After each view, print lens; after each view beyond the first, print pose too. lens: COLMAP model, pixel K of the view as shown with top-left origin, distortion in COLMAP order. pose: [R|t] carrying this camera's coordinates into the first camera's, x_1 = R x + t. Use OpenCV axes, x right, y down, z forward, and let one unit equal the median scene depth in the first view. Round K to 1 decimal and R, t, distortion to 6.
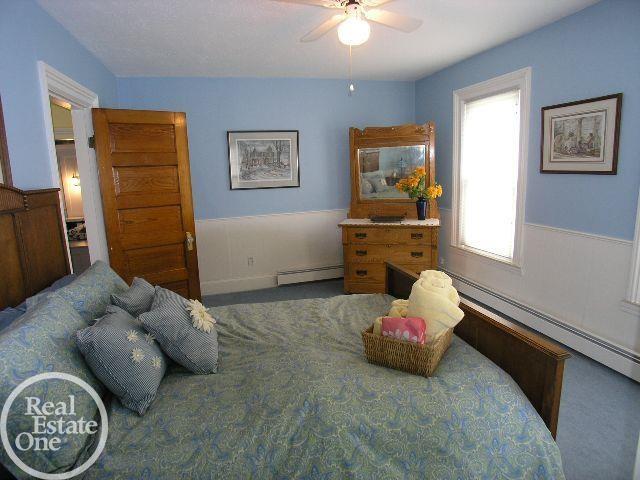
lens RADIAL K [[382.3, 0, 319.8], [0, 382.3, 240.3], [0, 0, 1]] dist [-0.001568, 0.004825]
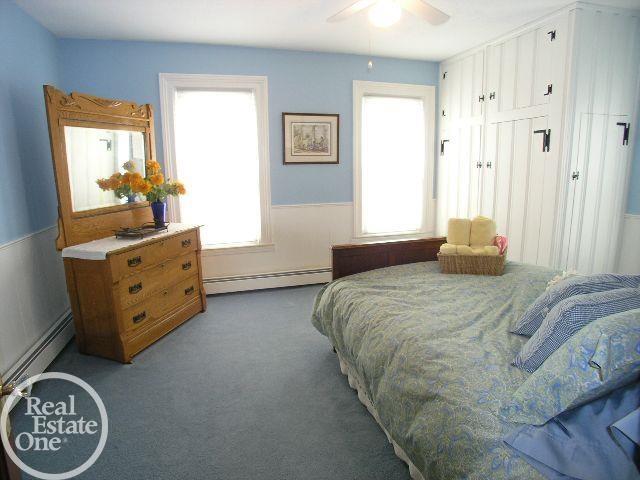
lens RADIAL K [[382.3, 0, 319.4], [0, 382.3, 236.3], [0, 0, 1]] dist [-0.001568, 0.004825]
pose [[-0.012478, -0.159546, 0.987112, -0.787171], [0.213850, 0.963922, 0.158501, -0.133947], [-0.976787, 0.213071, 0.022091, 0.996977]]
